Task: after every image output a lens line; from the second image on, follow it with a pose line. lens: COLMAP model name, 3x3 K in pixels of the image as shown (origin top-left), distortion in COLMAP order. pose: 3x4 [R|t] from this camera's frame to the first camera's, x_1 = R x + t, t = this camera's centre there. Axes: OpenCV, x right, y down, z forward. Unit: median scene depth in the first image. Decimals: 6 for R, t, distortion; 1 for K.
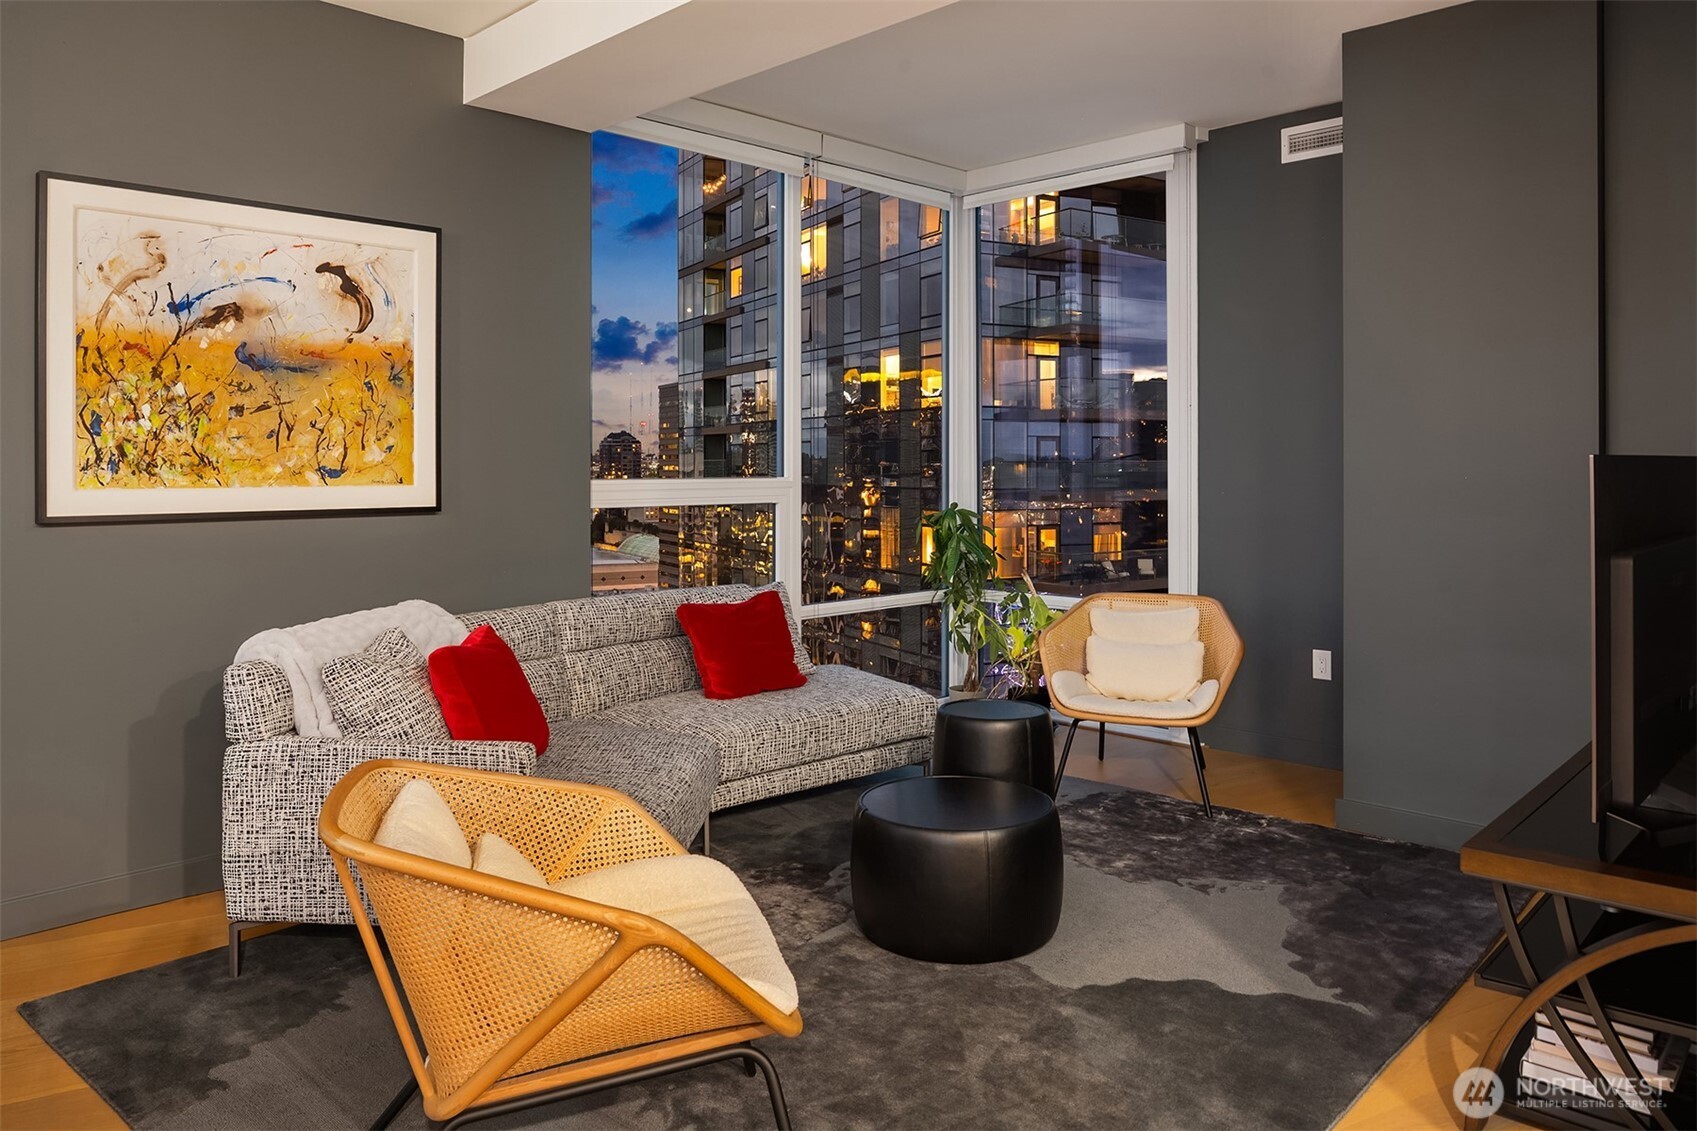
lens RADIAL K [[1169.6, 0, 827.1], [0, 1169.6, 463.3], [0, 0, 1]] dist [-0.010334, 0.002682]
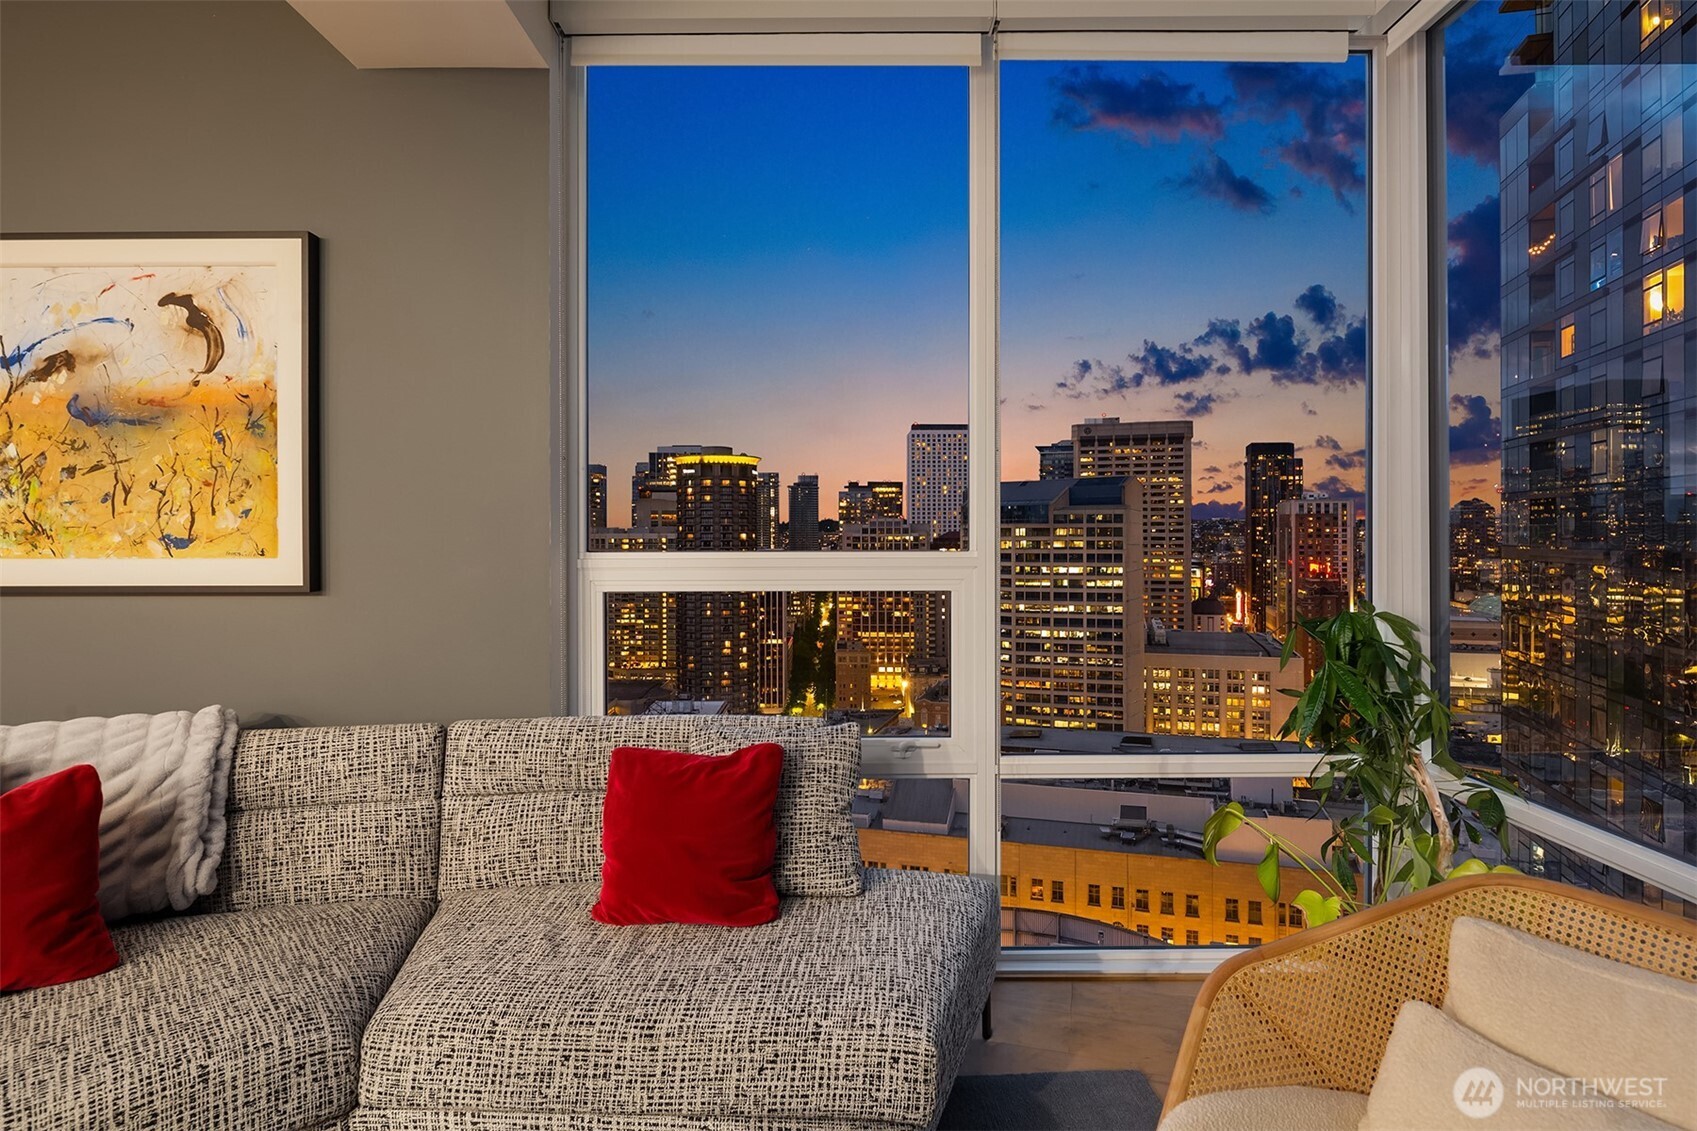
lens RADIAL K [[914.4, 0, 858.9], [0, 914.4, 537.4], [0, 0, 1]] dist [0.002628, -0.007582]
pose [[0.714363, 0.004270, -0.699762, 0.384852], [0.002785, 0.999956, 0.008945, -0.000027], [0.699770, -0.008338, 0.714320, 0.869099]]
